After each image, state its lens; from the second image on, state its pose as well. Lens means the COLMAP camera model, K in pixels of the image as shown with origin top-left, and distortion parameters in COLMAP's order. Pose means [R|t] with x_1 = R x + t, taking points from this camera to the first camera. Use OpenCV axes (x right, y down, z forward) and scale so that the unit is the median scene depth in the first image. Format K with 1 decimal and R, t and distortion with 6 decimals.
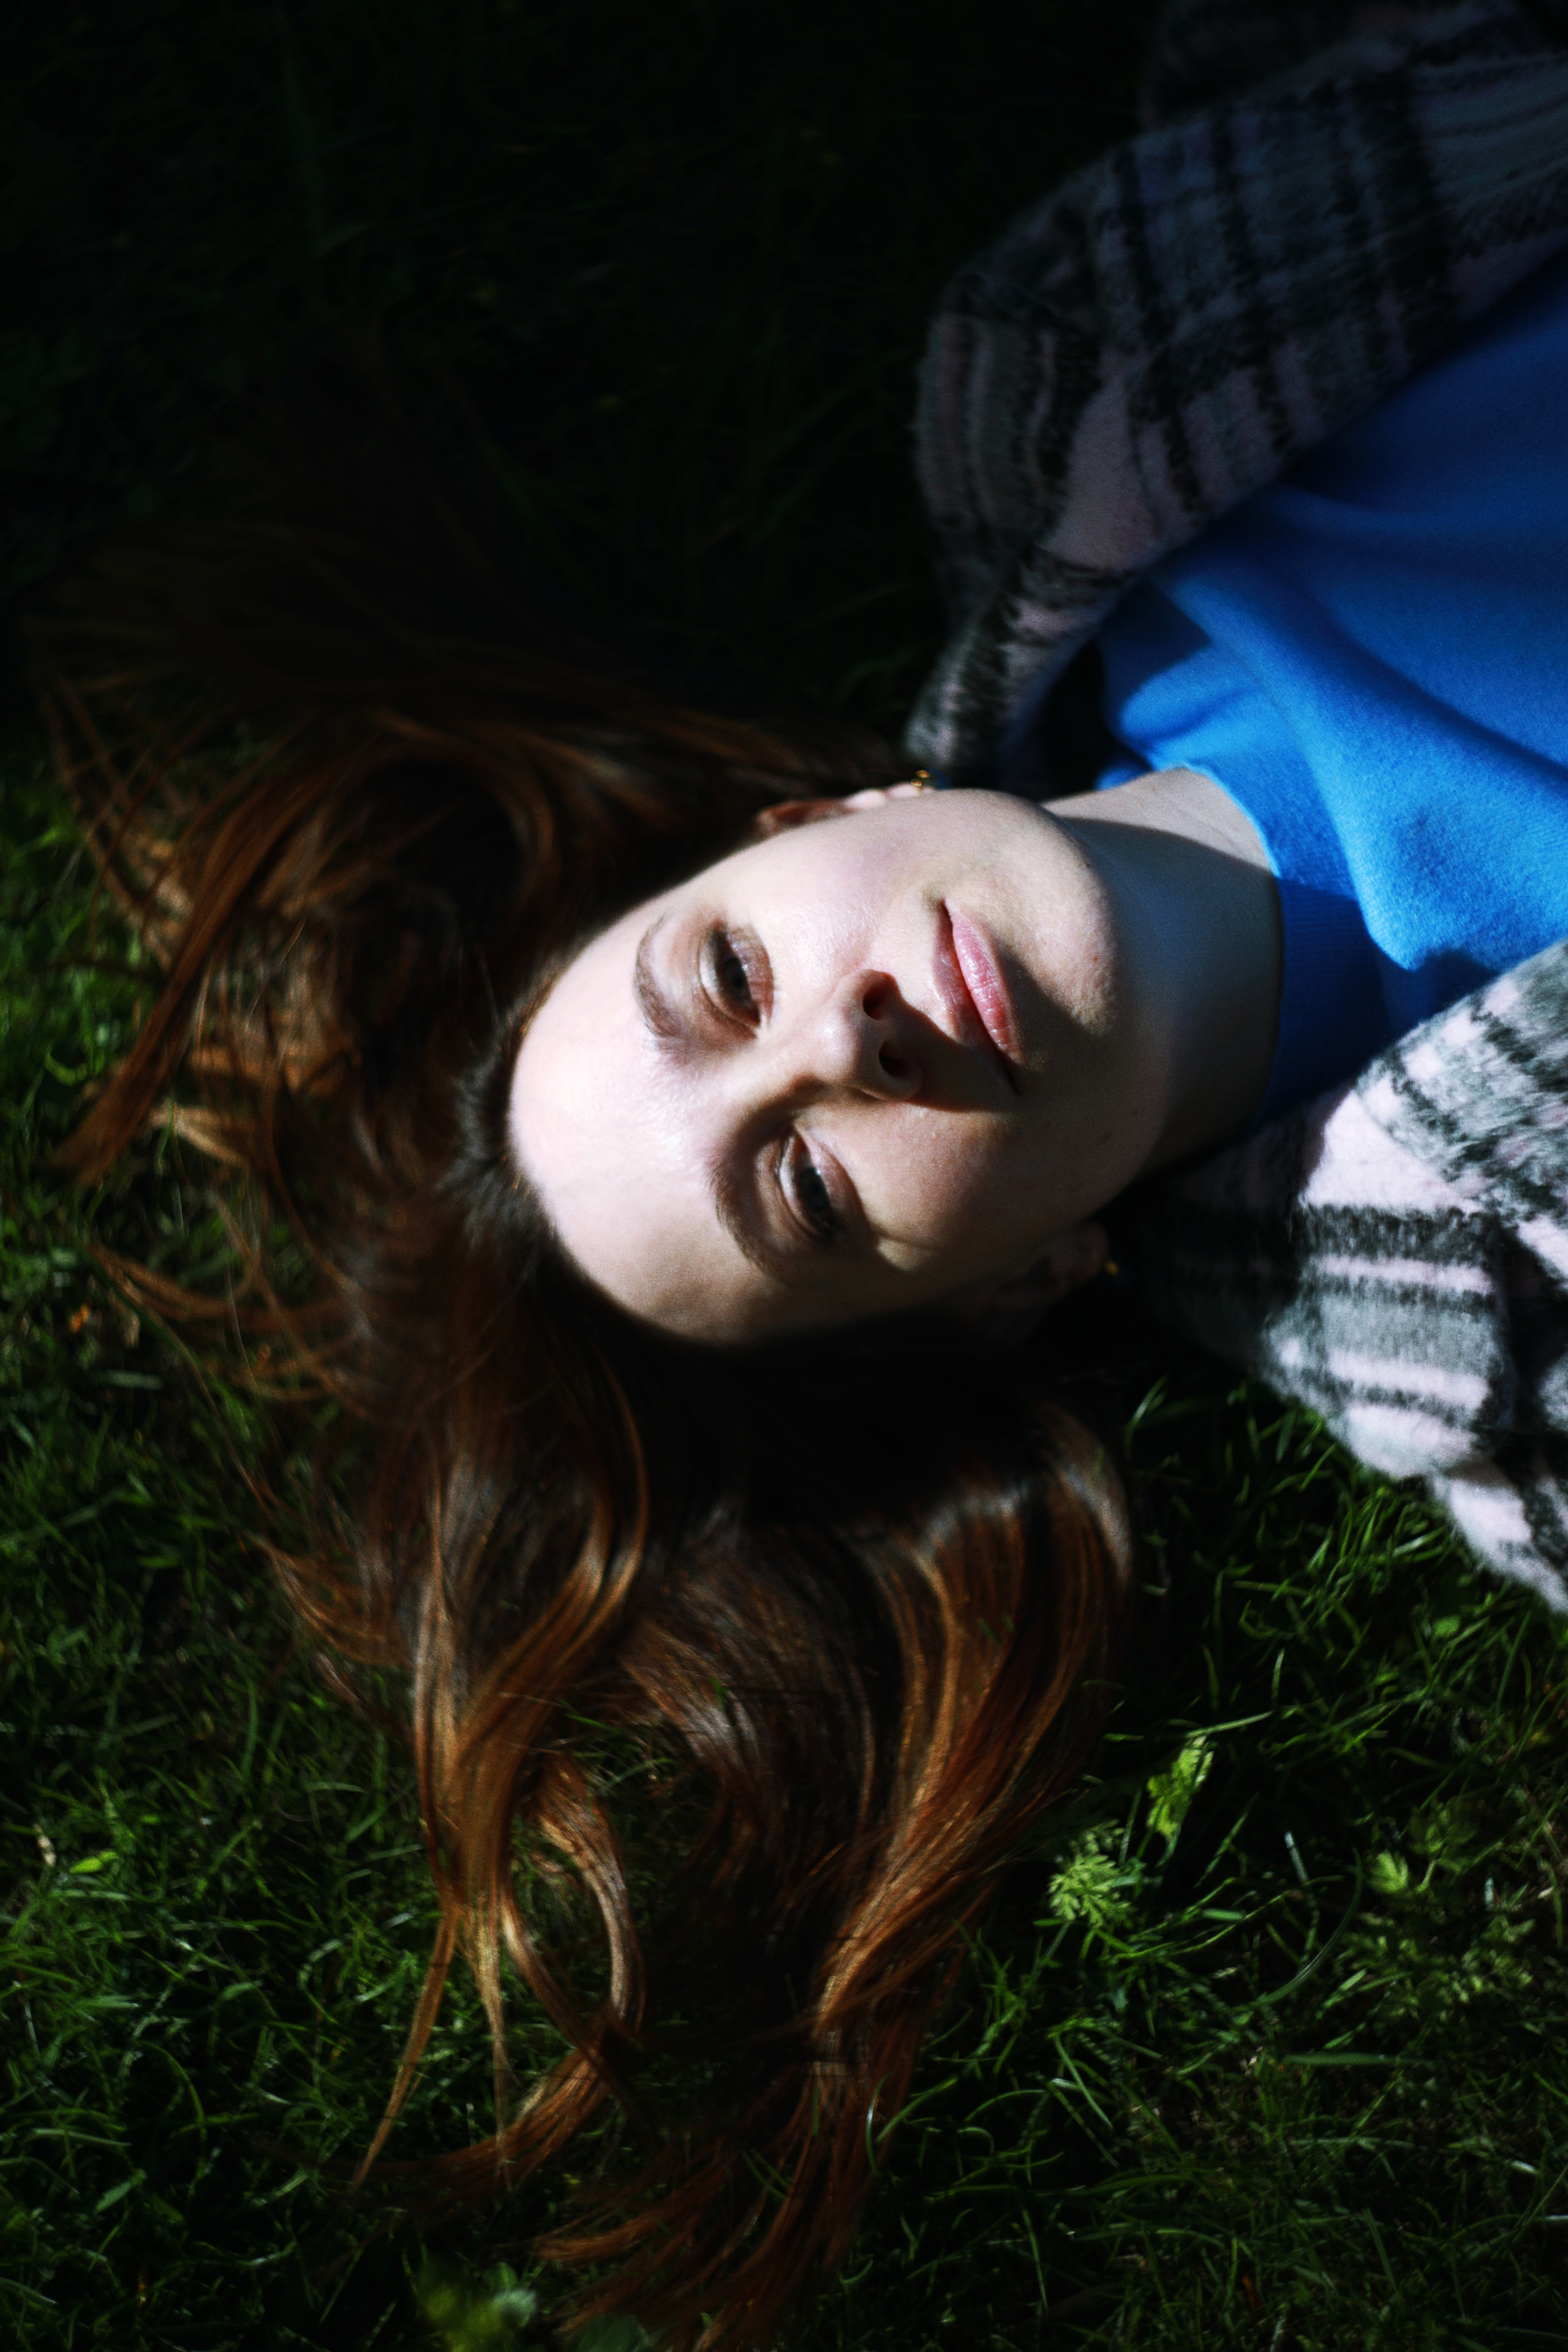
lens RADIAL K [[4490.8, 0, 784.0], [0, 4490.8, 1176.0], [0, 0, 1]] dist [-0.012043, -0.033941]
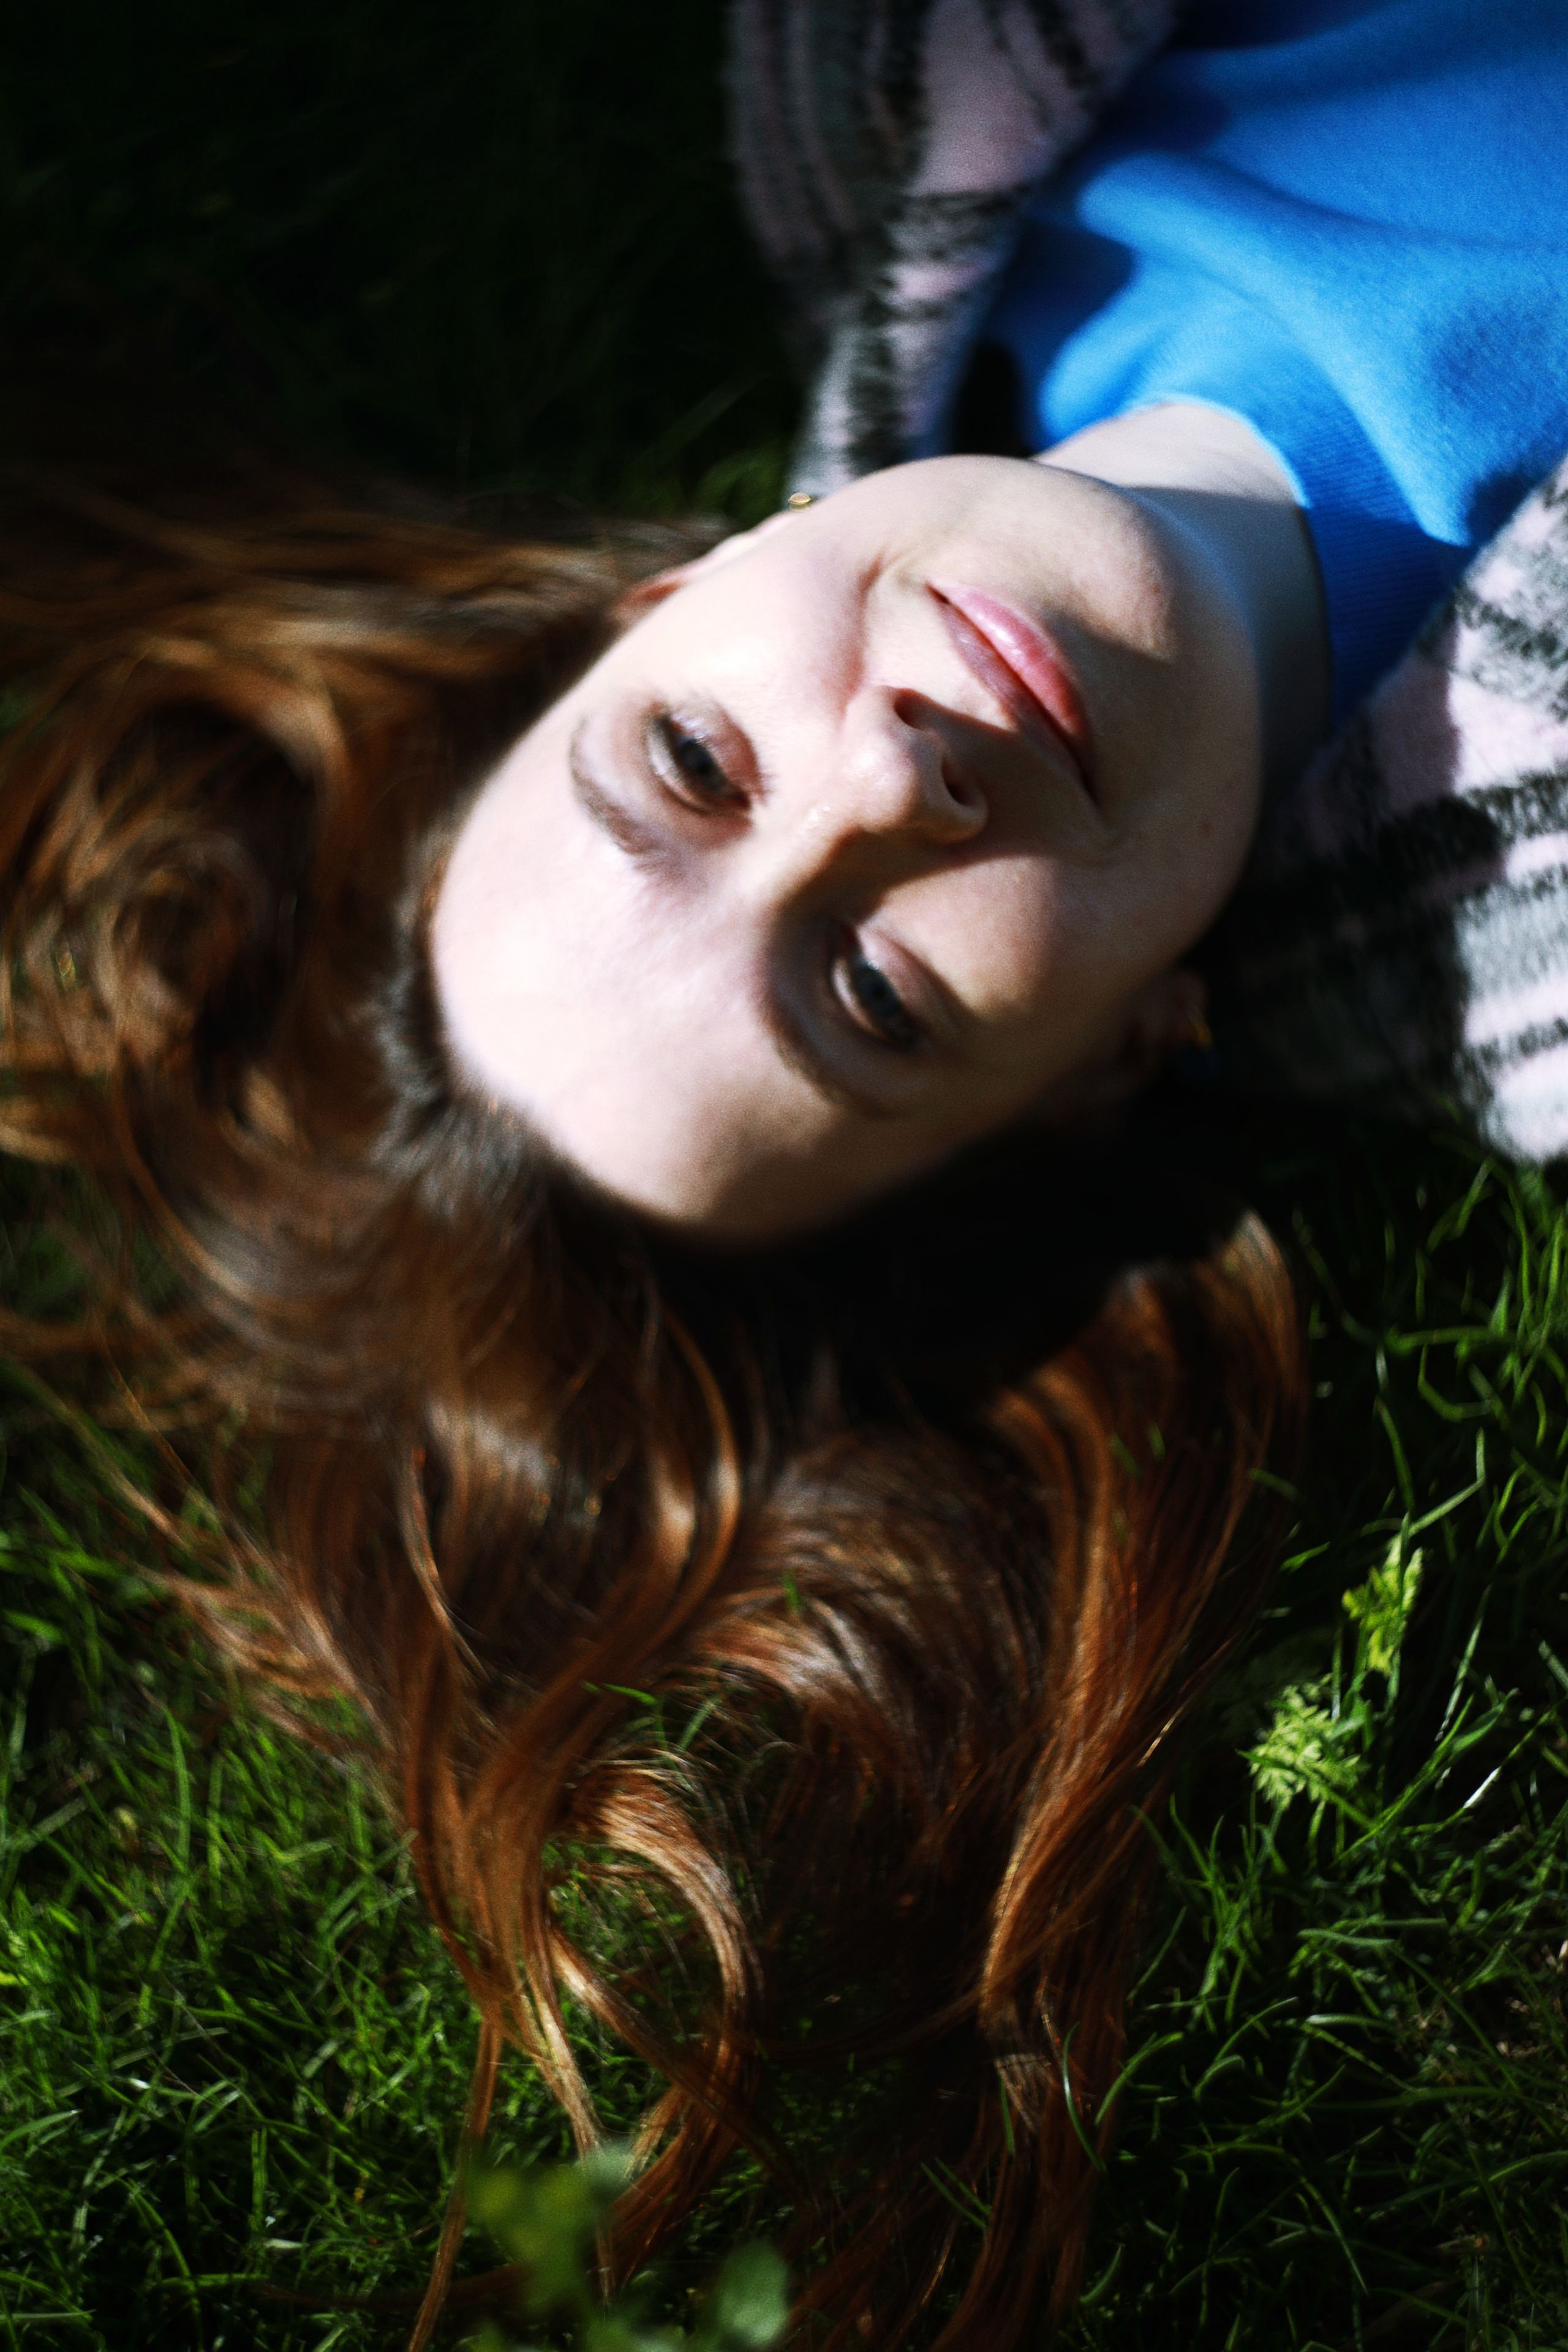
lens RADIAL K [[4490.8, 0, 784.0], [0, 4490.8, 1176.0], [0, 0, 1]] dist [-0.012043, -0.033941]
pose [[0.983294, -0.179544, 0.029938, -0.022996], [0.181592, 0.956287, -0.229215, 0.223294], [0.012525, 0.230823, 0.972915, 0.240948]]
